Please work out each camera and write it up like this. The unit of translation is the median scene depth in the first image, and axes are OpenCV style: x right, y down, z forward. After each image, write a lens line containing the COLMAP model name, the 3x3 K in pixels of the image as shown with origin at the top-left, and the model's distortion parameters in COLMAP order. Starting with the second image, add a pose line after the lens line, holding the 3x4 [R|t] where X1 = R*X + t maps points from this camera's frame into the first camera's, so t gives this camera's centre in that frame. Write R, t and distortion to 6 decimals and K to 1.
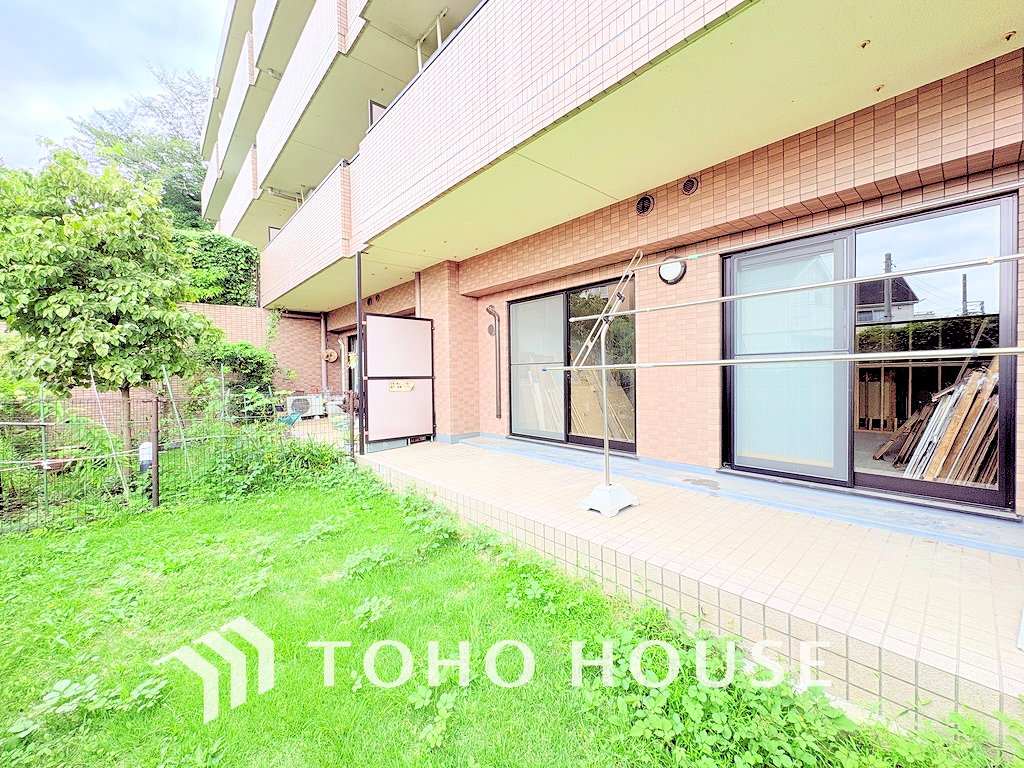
lens RADIAL K [[407.5, 0, 511.4], [0, 407.5, 379.1], [0, 0, 1]] dist [-0.002915, -0.000570]
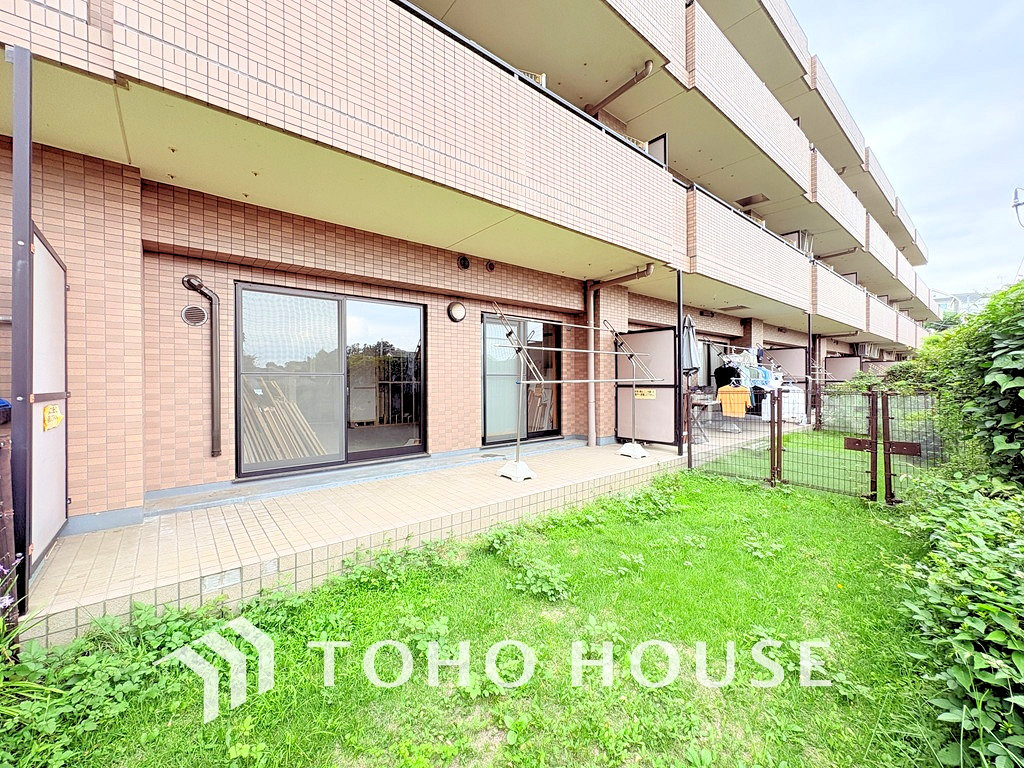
lens RADIAL K [[407.5, 0, 511.1], [0, 407.5, 383.2], [0, 0, 1]] dist [-0.002915, -0.000570]
pose [[0.036695, 0.011964, 0.999255, -0.663867], [0.017797, 0.999762, -0.012623, -0.002604], [-0.999168, 0.018247, 0.036474, 0.516066]]
